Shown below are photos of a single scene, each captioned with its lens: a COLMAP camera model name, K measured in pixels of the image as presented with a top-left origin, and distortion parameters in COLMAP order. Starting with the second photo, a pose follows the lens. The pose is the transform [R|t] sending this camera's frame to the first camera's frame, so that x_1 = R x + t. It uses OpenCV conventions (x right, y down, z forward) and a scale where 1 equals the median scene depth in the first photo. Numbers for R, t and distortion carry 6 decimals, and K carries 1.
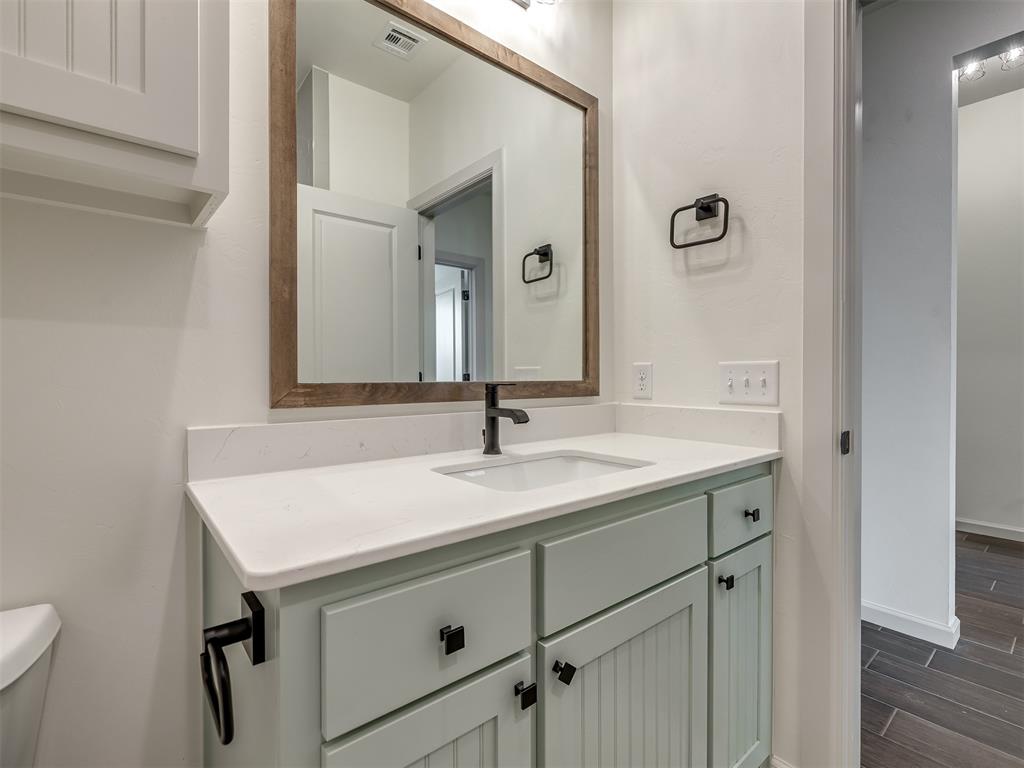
lens RADIAL K [[488.6, 0, 516.1], [0, 488.6, 374.2], [0, 0, 1]] dist [0.004968, 0.000145]
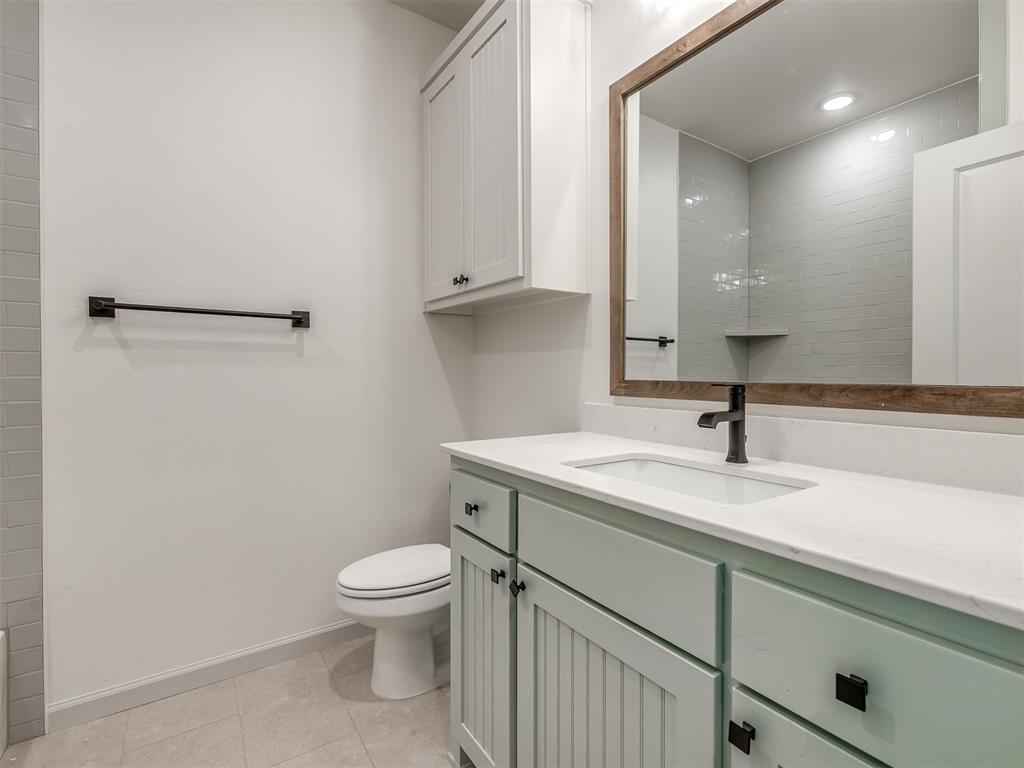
lens RADIAL K [[488.6, 0, 511.8], [0, 488.6, 379.4], [0, 0, 1]] dist [0.004968, 0.000145]
pose [[-0.129564, 0.007205, -0.991545, 0.999459], [-0.004126, 0.999961, 0.007805, 0.006517], [0.991563, 0.005102, -0.129529, 0.796563]]
